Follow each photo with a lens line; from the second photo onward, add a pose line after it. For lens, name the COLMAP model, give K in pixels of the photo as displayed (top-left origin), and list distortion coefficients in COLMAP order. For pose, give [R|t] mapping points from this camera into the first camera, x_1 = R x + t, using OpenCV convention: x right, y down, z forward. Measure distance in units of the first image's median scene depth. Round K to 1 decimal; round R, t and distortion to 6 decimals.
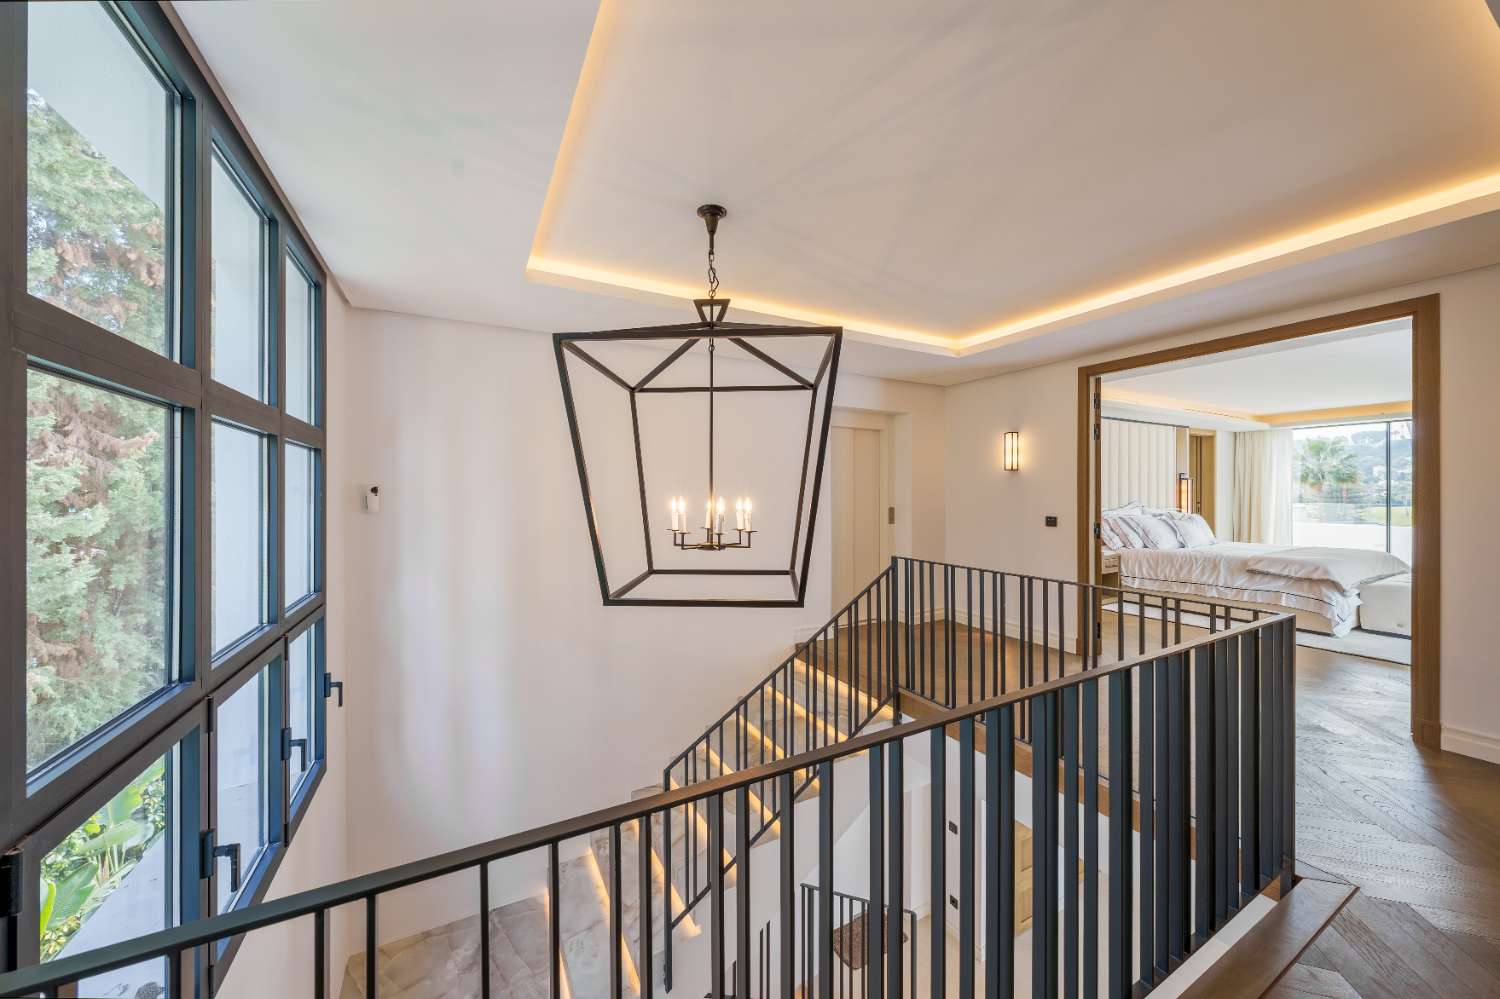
lens RADIAL K [[528.7, 0, 751.5], [0, 528.7, 491.9], [0, 0, 1]] dist [-0.001478, -0.000024]
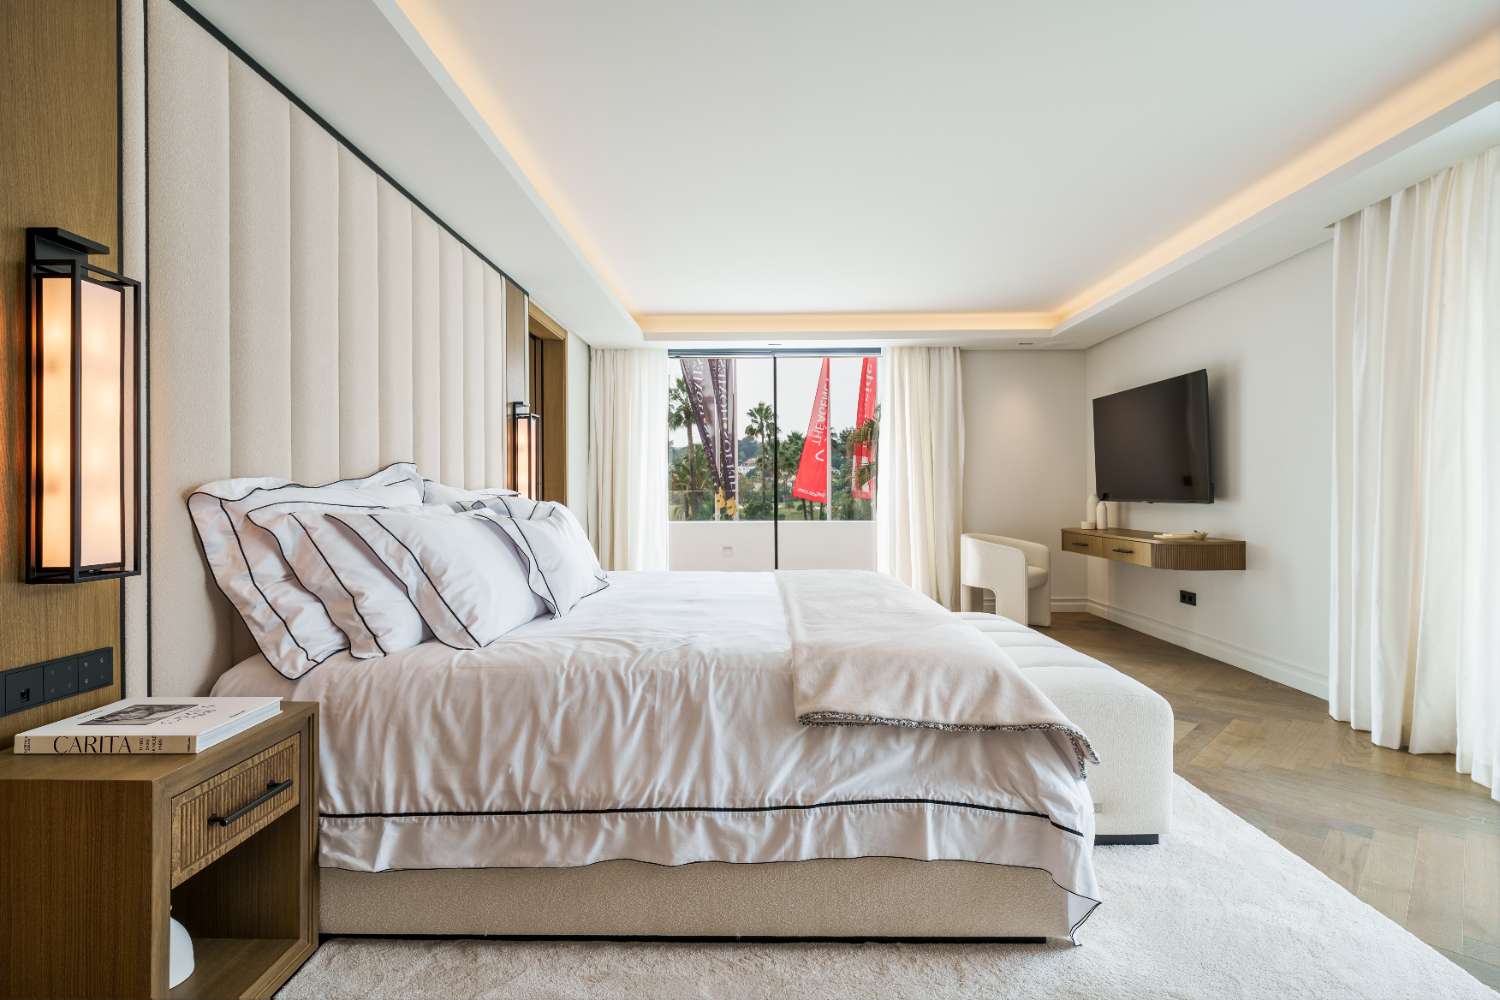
lens RADIAL K [[714.1, 0, 754.9], [0, 714.1, 493.2], [0, 0, 1]] dist [-0.001784, -0.000115]
pose [[0.497672, -0.005171, 0.867350, 0.543673], [0.000370, 0.999983, 0.005750, 0.037724], [-0.867365, -0.002541, 0.497666, 0.718047]]
